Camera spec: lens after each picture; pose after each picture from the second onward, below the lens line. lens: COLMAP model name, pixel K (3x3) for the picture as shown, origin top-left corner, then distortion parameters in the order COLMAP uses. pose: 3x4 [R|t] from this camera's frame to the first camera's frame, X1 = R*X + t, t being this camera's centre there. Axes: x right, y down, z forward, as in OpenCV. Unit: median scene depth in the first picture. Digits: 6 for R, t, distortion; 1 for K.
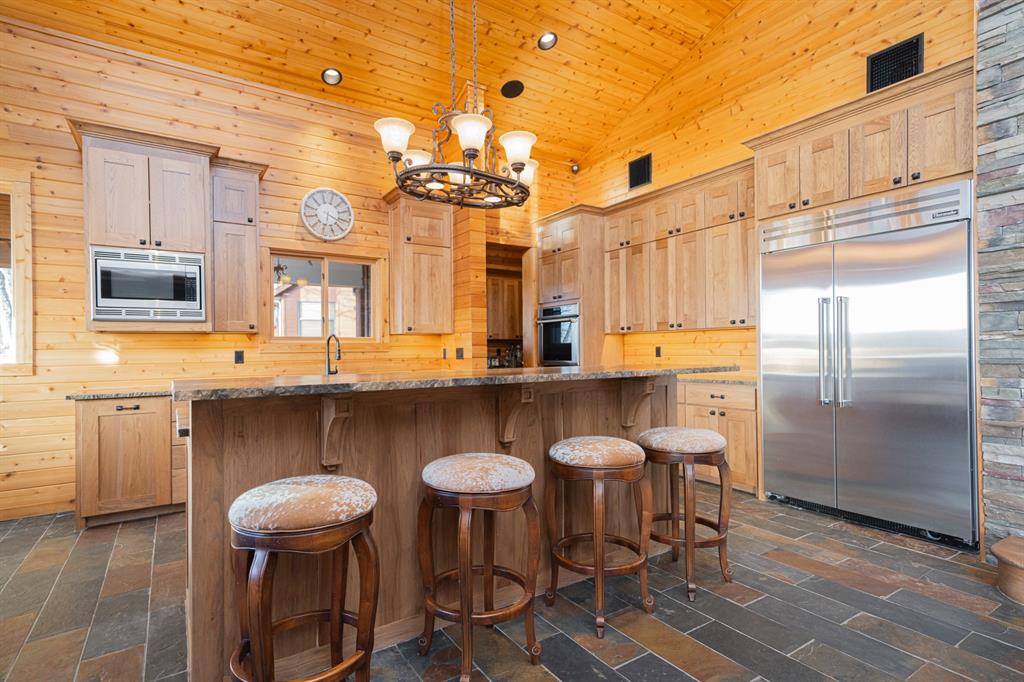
lens RADIAL K [[501.8, 0, 501.2], [0, 501.8, 350.8], [0, 0, 1]] dist [0.009870, 0.001692]
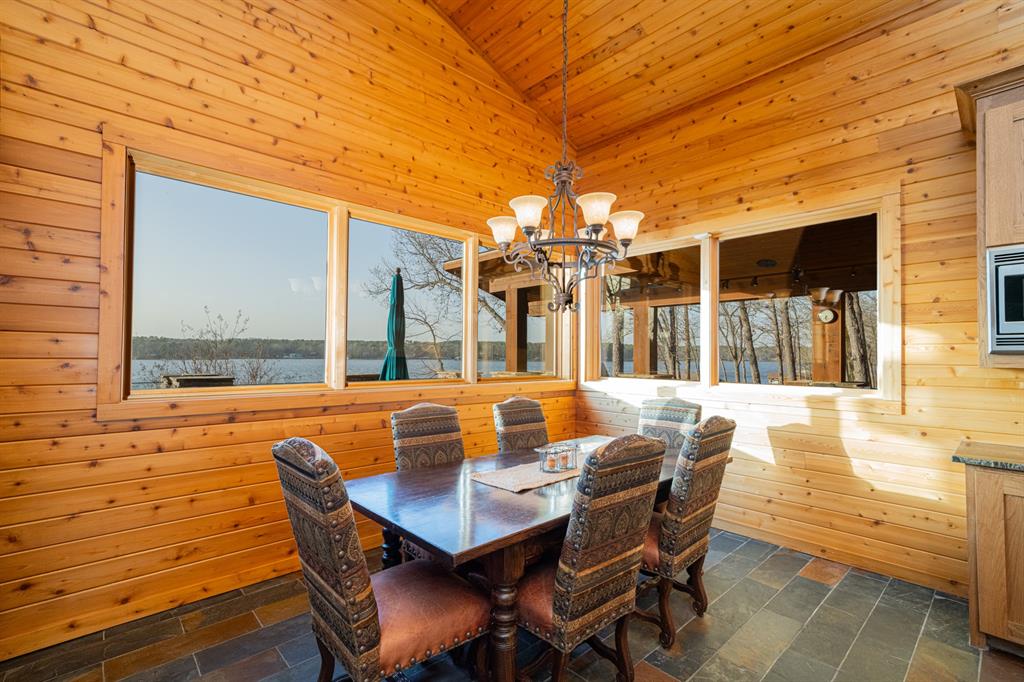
lens RADIAL K [[467.2, 0, 506.7], [0, 467.2, 347.8], [0, 0, 1]] dist [0.017720, 0.000774]
pose [[0.173327, -0.006443, -0.984843, -0.248180], [-0.008582, 0.999931, -0.008053, -0.053137], [0.984827, 0.009848, 0.173259, 0.199511]]
